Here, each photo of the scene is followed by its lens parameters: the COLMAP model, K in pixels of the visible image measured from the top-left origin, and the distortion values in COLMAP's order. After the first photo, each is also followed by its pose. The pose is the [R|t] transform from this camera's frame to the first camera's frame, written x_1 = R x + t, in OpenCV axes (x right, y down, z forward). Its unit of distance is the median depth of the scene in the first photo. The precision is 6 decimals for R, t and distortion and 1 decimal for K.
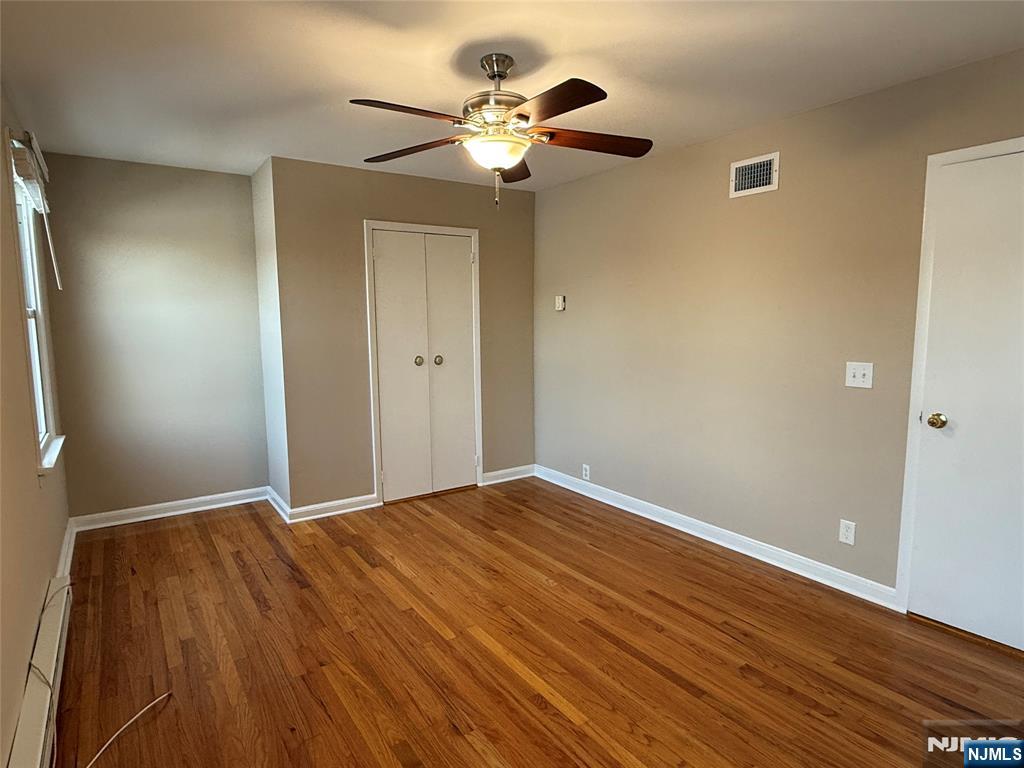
lens RADIAL K [[586.5, 0, 507.8], [0, 586.5, 386.0], [0, 0, 1]] dist [0.002460, 0.002531]
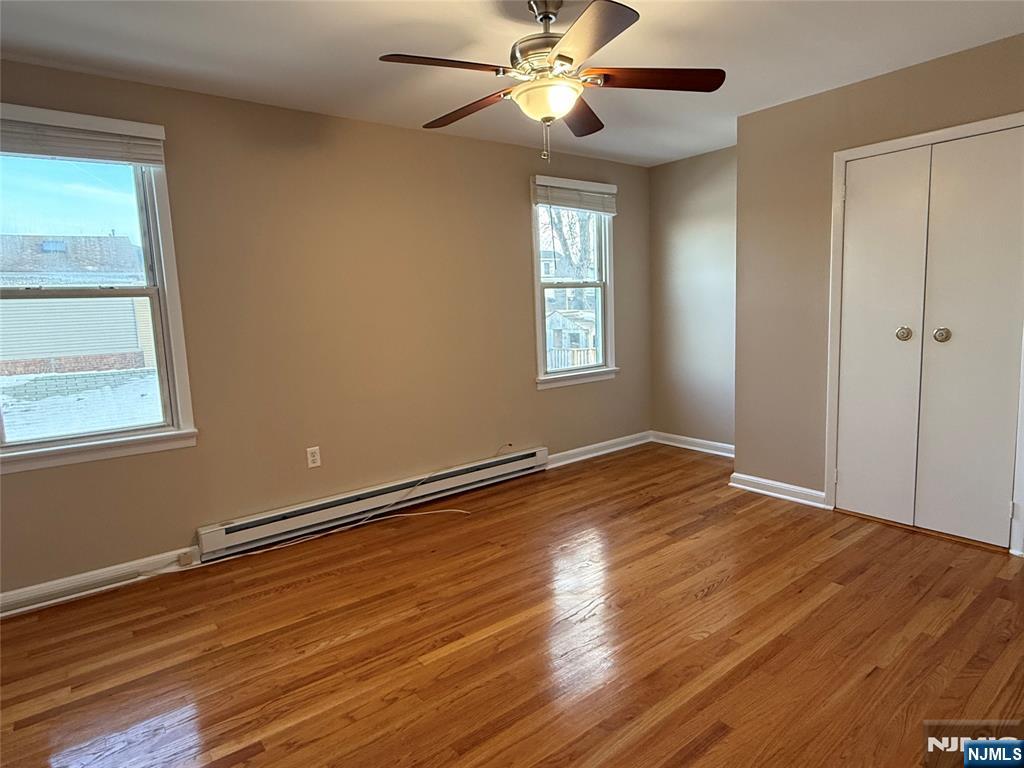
lens RADIAL K [[586.5, 0, 508.9], [0, 586.5, 379.2], [0, 0, 1]] dist [0.002460, 0.002531]
pose [[0.075595, 0.132952, -0.988235, 0.593673], [-0.084822, 0.988336, 0.126478, -0.043147], [0.993524, 0.074263, 0.085990, 0.543074]]
